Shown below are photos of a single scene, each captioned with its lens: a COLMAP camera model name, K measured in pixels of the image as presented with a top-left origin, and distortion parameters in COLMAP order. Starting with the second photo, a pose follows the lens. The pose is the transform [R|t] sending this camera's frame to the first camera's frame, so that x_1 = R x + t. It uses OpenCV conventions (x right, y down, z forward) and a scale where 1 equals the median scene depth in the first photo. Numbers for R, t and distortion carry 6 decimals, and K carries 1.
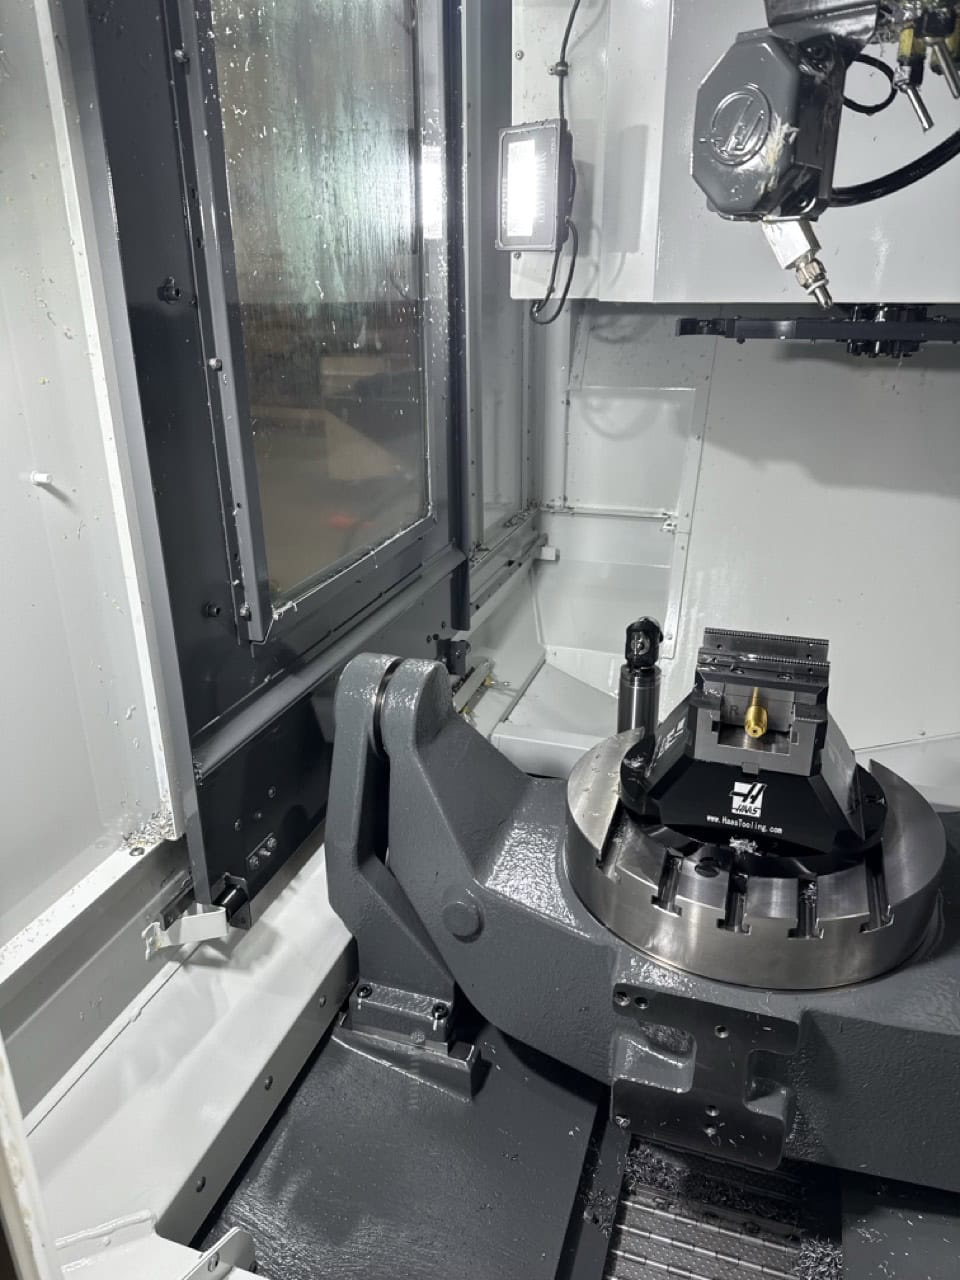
lens RADIAL K [[906.6, 0, 477.7], [0, 906.6, 624.9], [0, 0, 1]] dist [0.027166, -0.047650]
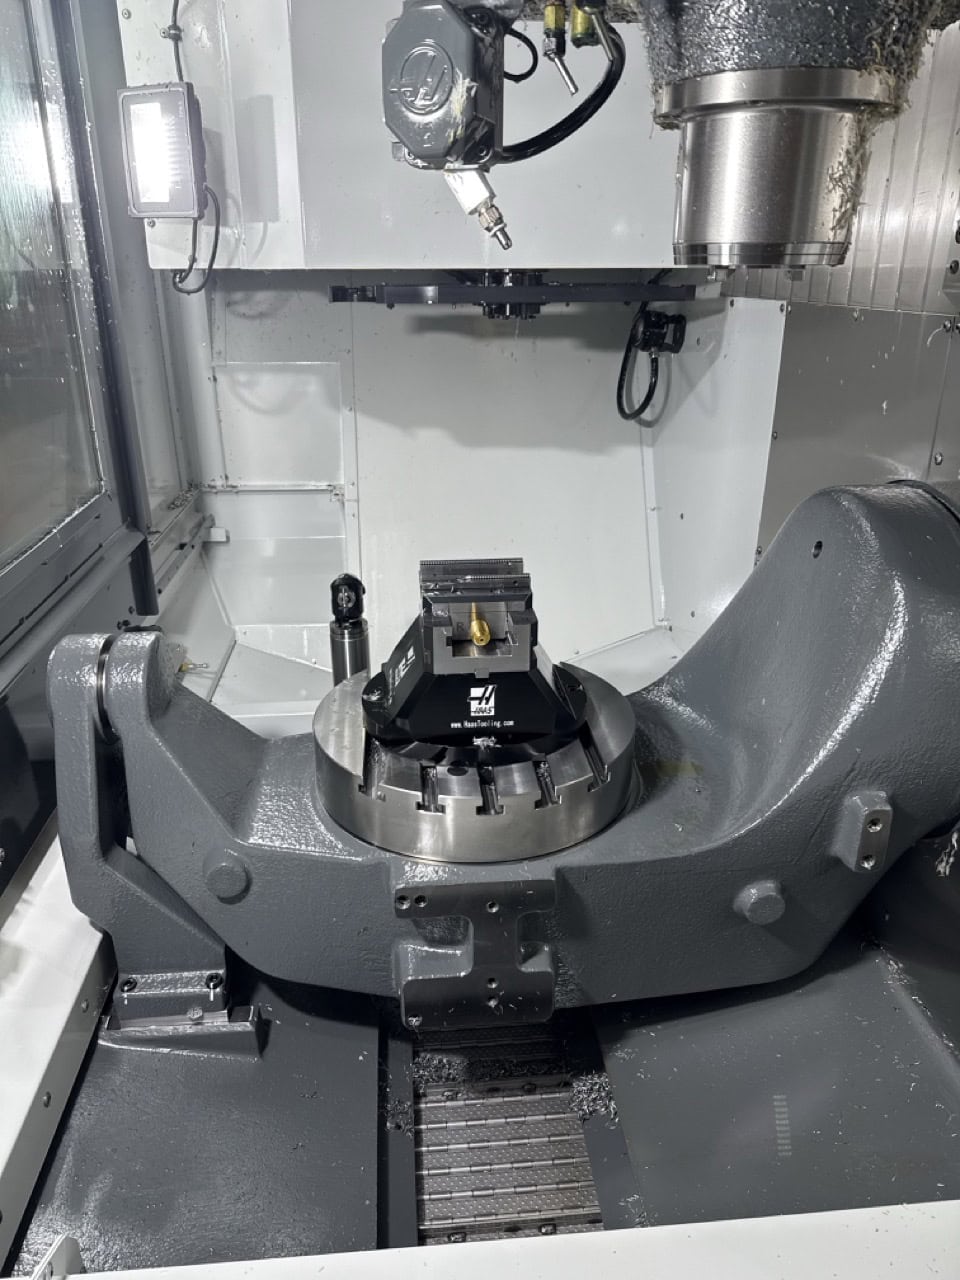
lens RADIAL K [[923.3, 0, 464.2], [0, 923.3, 642.4], [0, 0, 1]] dist [0.004236, -0.009270]
pose [[0.914934, -0.144167, 0.376977, -0.118288], [0.141142, 0.989342, 0.035798, 0.063827], [-0.378120, 0.020454, 0.925530, -0.037275]]
